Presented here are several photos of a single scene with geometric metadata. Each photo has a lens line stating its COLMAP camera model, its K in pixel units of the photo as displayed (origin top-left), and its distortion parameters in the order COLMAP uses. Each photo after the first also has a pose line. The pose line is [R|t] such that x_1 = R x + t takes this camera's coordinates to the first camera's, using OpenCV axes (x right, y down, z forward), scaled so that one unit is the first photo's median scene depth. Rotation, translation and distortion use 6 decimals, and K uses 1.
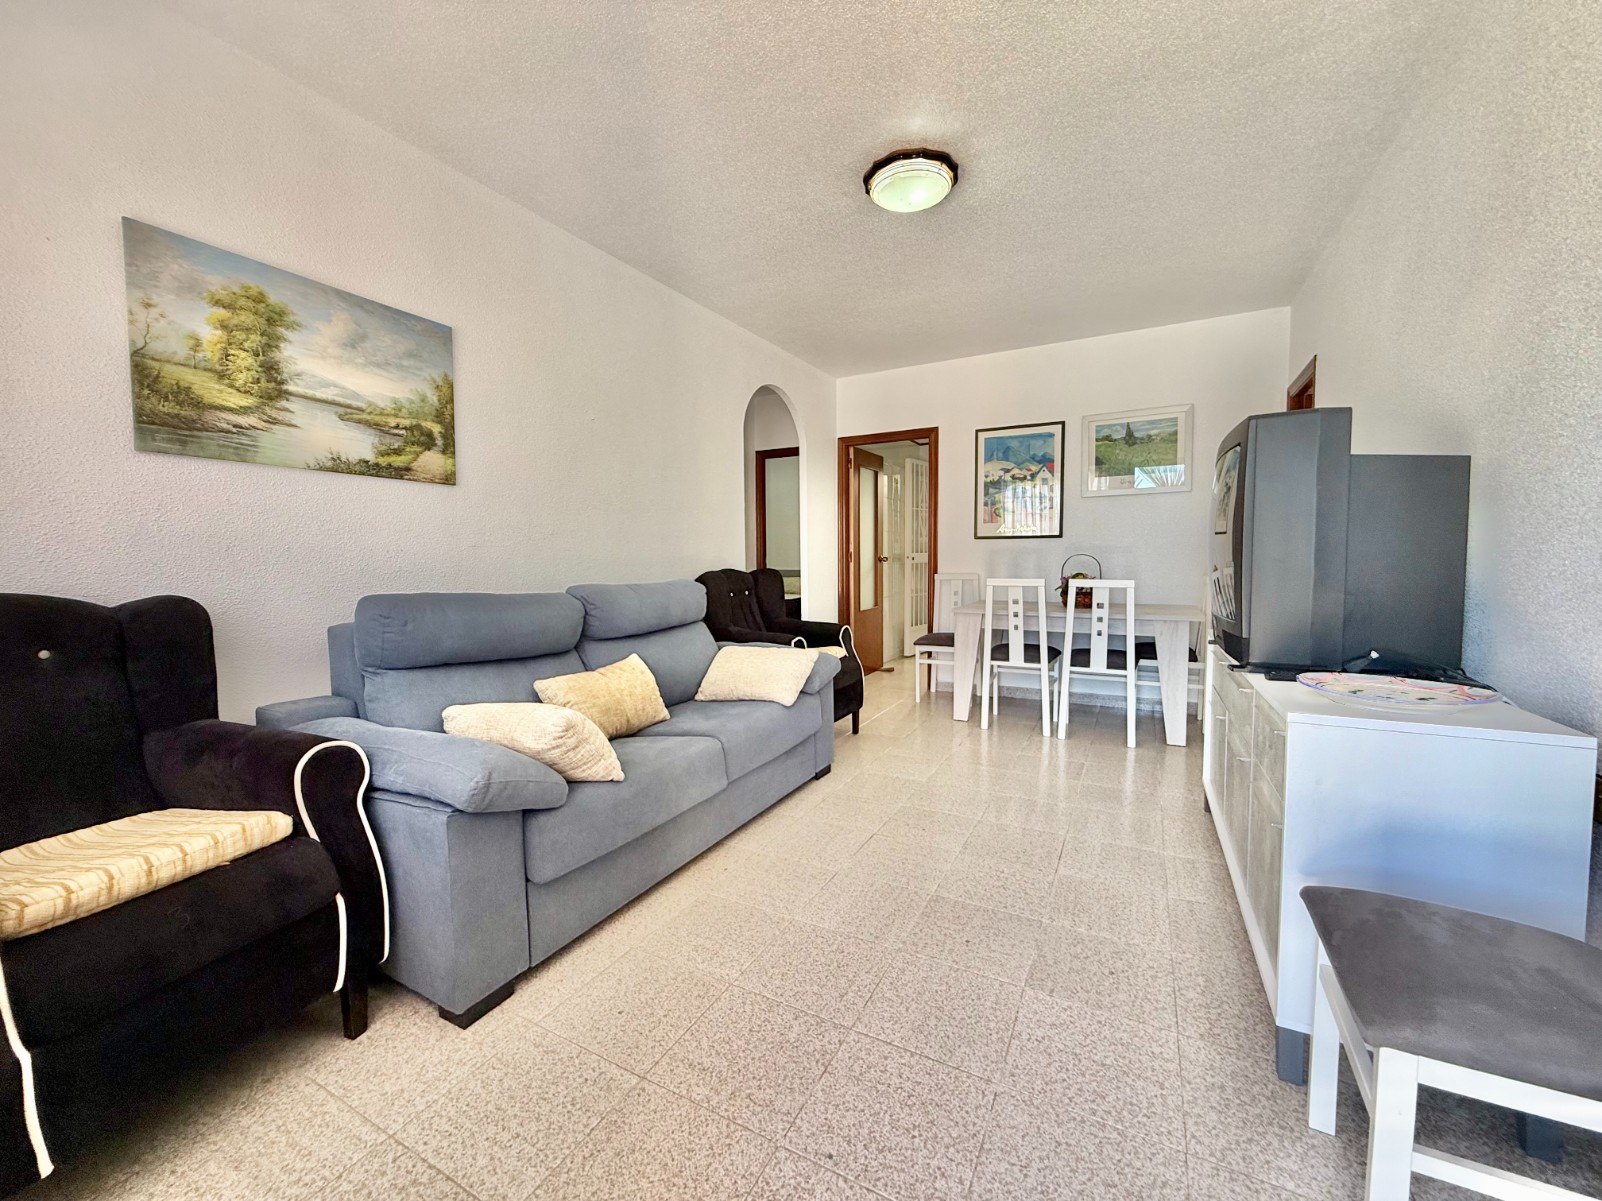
lens RADIAL K [[642.5, 0, 791.9], [0, 642.5, 593.1], [0, 0, 1]] dist [0.000478, -0.000114]
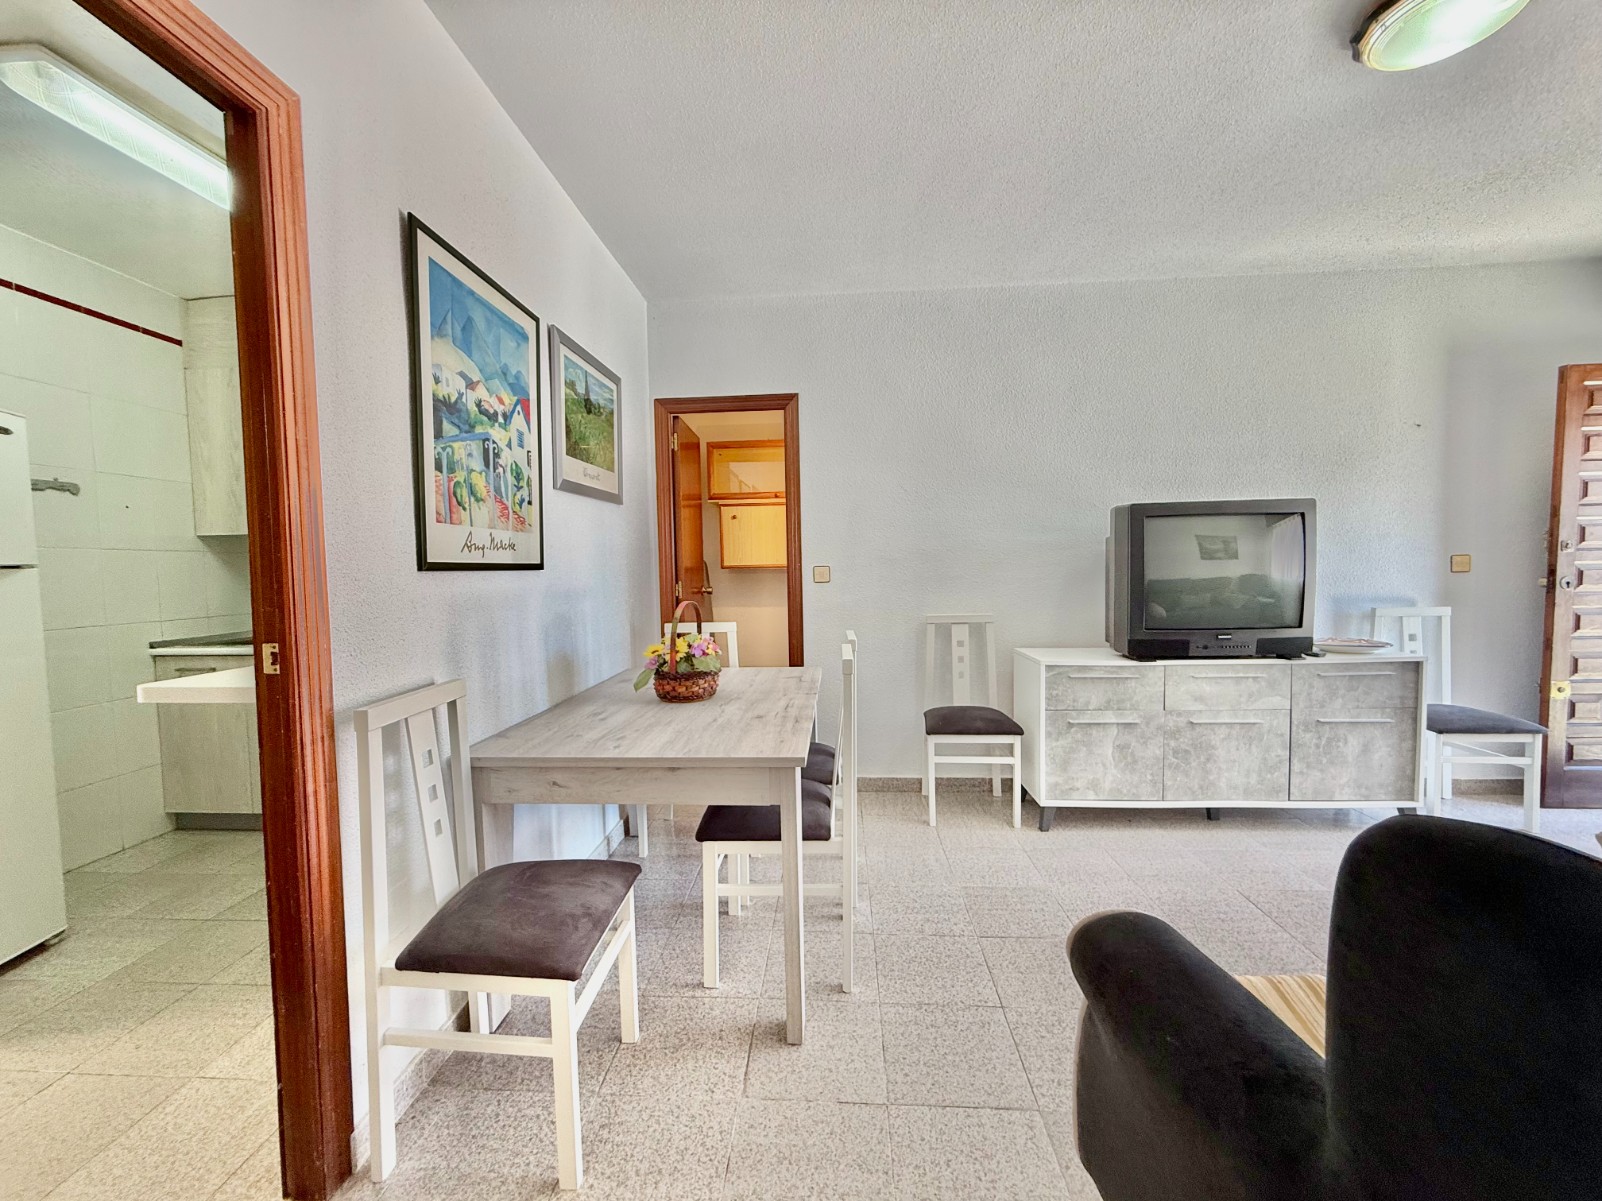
lens RADIAL K [[642.5, 0, 791.4], [0, 642.5, 599.1], [0, 0, 1]] dist [0.000478, -0.000114]
pose [[-0.411845, -0.030900, 0.910730, -0.079075], [0.075449, 0.994837, 0.067872, -0.086514], [-0.908125, 0.096667, -0.407387, 1.069320]]
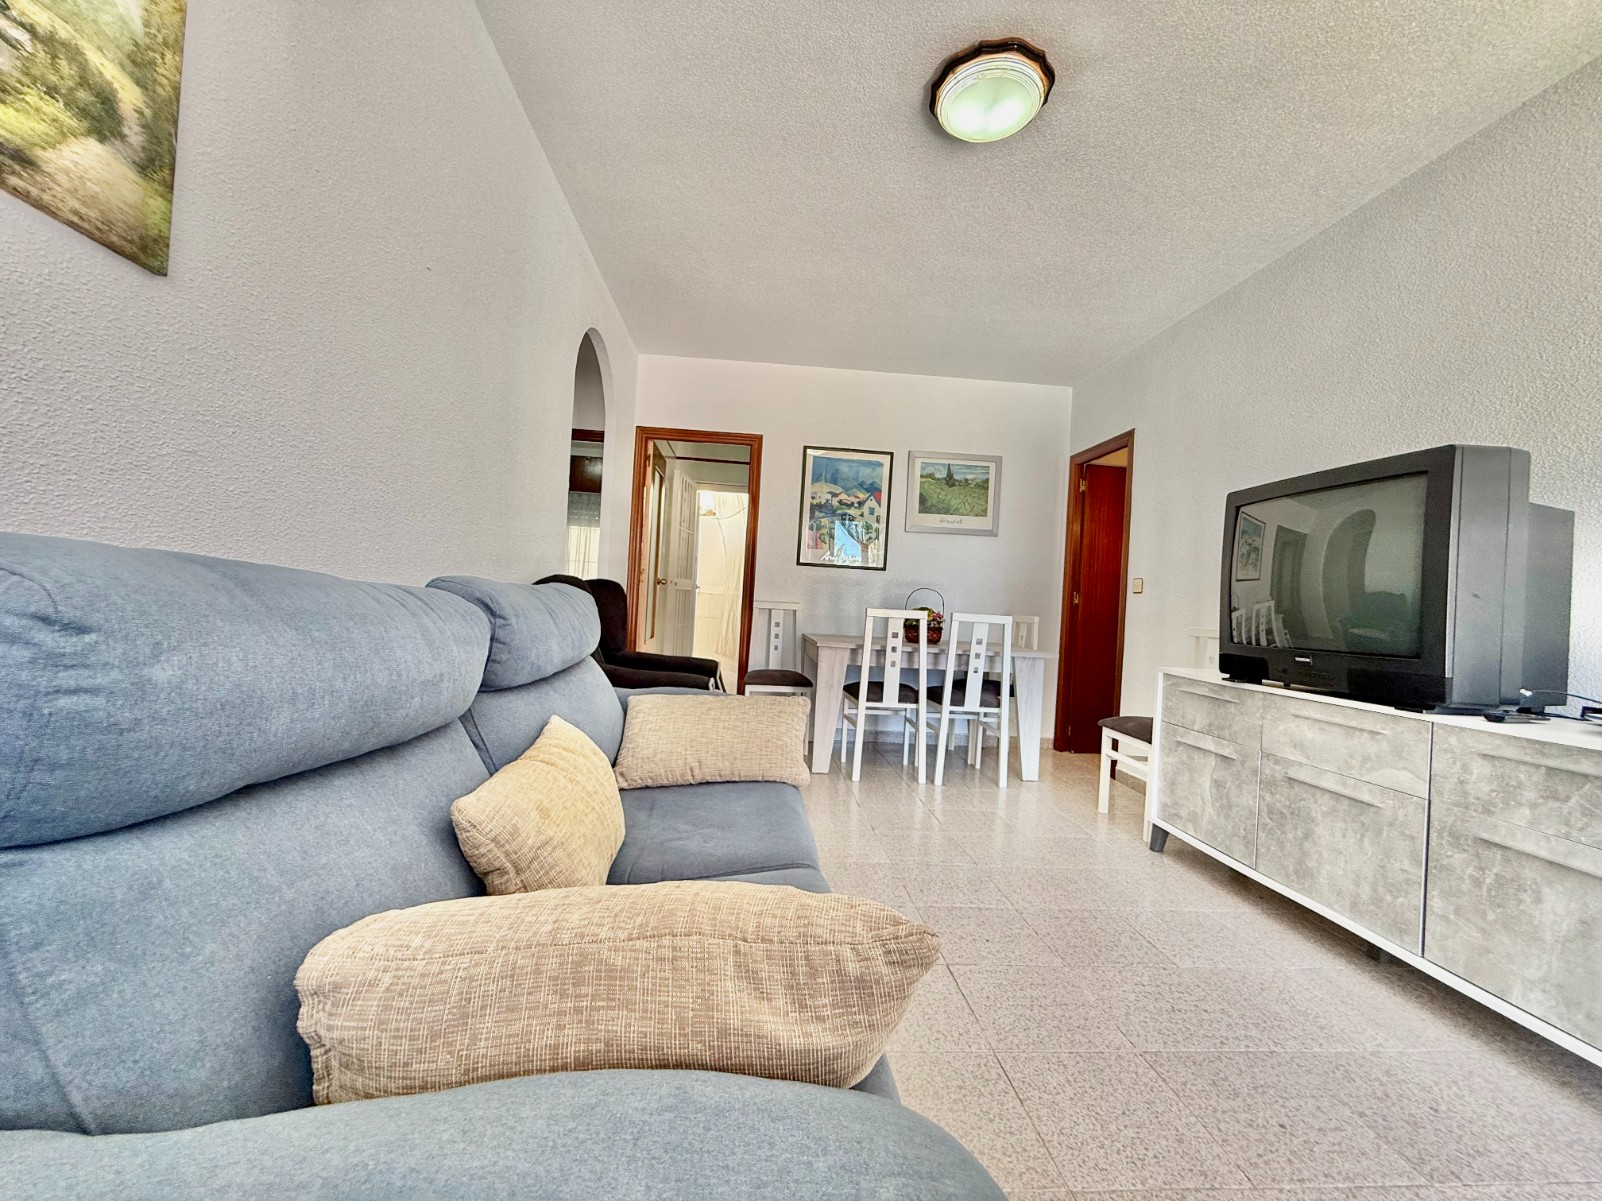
lens RADIAL K [[642.5, 0, 797.4], [0, 642.5, 594.3], [0, 0, 1]] dist [0.000478, -0.000114]
pose [[0.834812, 0.059029, 0.547361, -0.227163], [-0.029867, 0.997627, -0.062035, 0.013692], [-0.549724, 0.035440, 0.834594, 0.277183]]
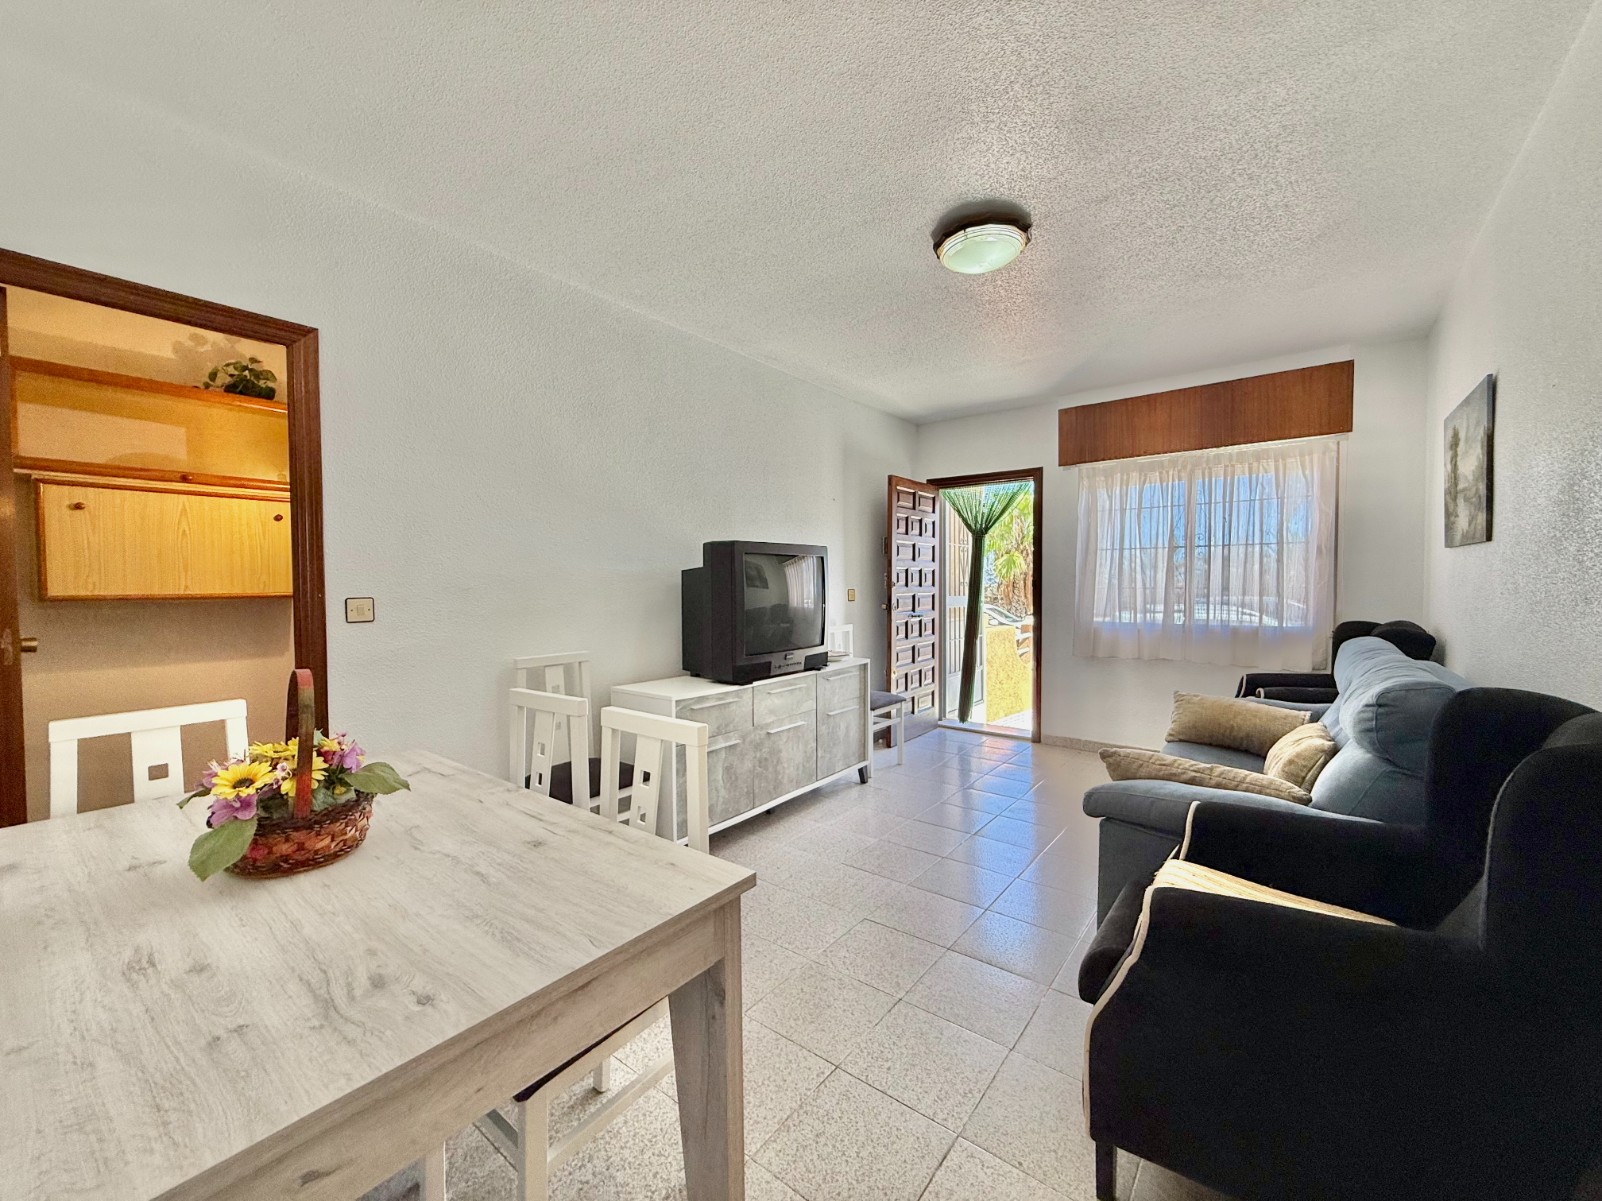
lens RADIAL K [[642.5, 0, 795.9], [0, 642.5, 597.4], [0, 0, 1]] dist [0.000478, -0.000114]
pose [[-0.986111, 0.011245, 0.165705, 0.175291], [0.024487, 0.996646, 0.078090, -0.102521], [-0.164271, 0.081063, -0.983079, 1.163257]]
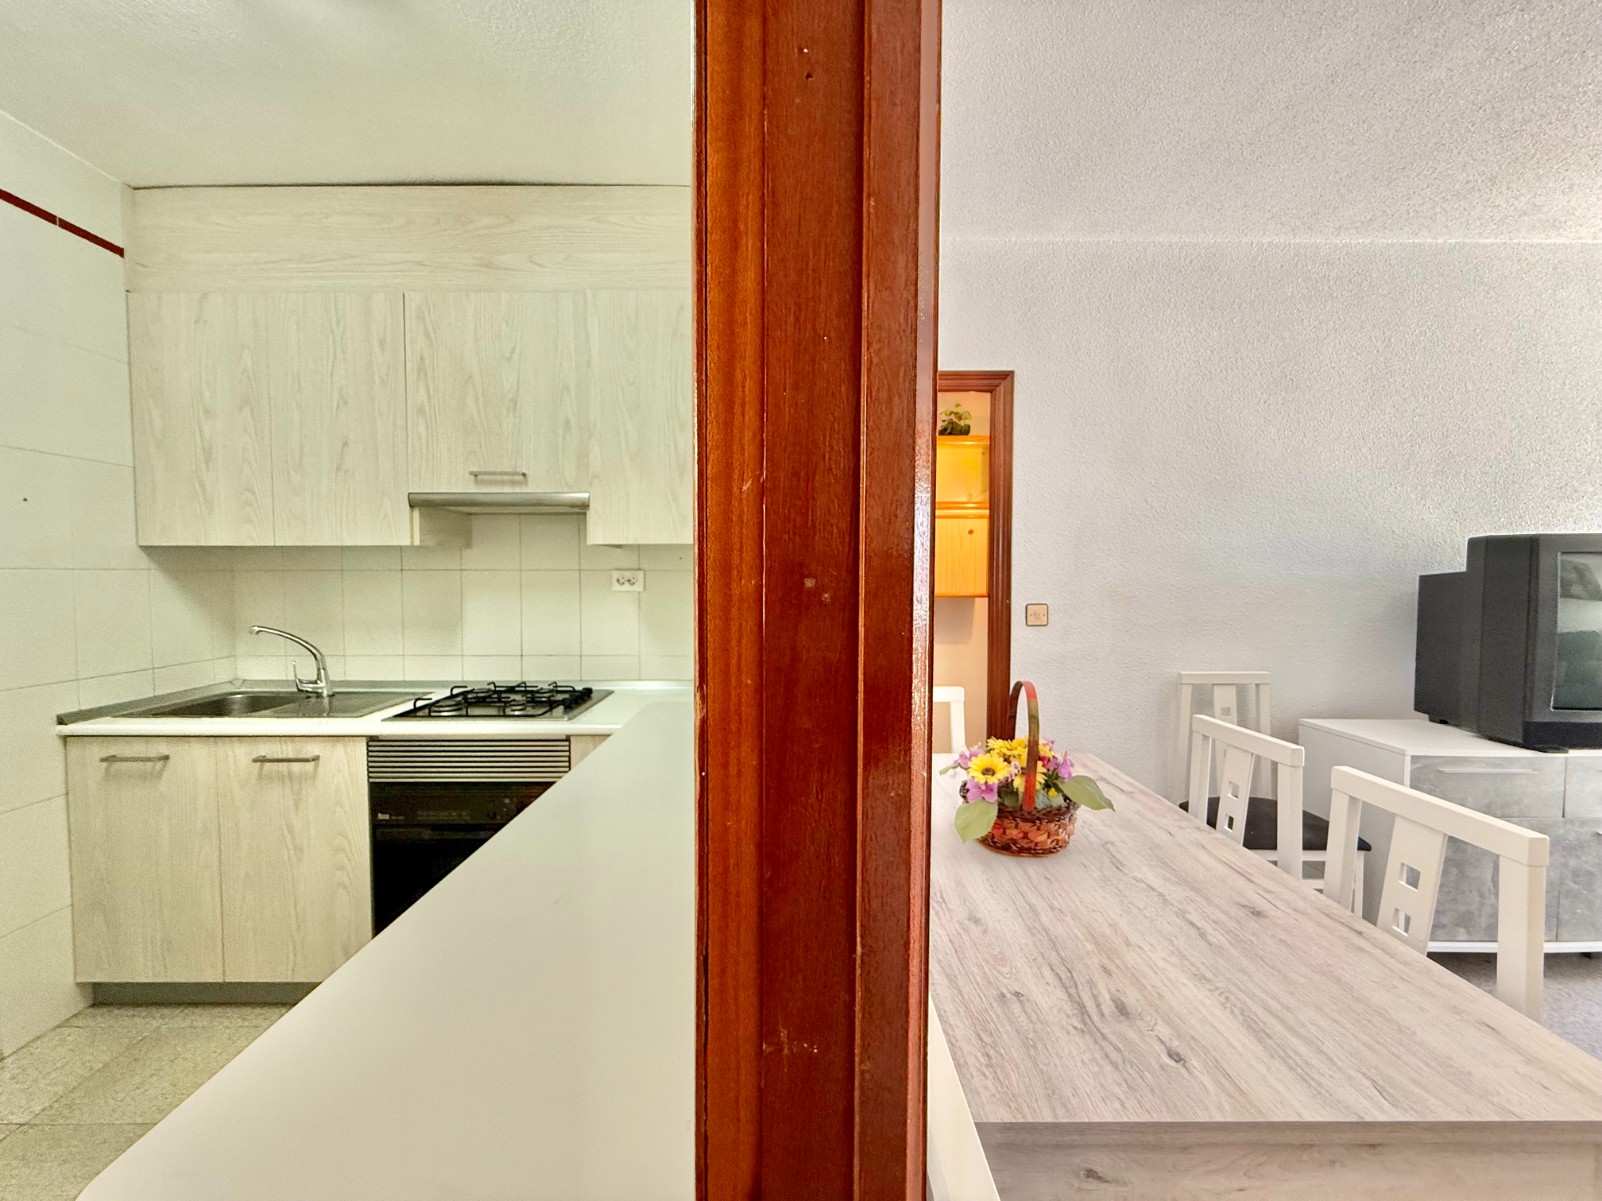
lens RADIAL K [[642.5, 0, 789.9], [0, 642.5, 597.8], [0, 0, 1]] dist [0.000478, -0.000114]
pose [[-0.479480, -0.026767, 0.877145, 0.205638], [0.054679, 0.996681, 0.060304, -0.122441], [-0.875848, 0.076875, -0.476425, 1.181984]]
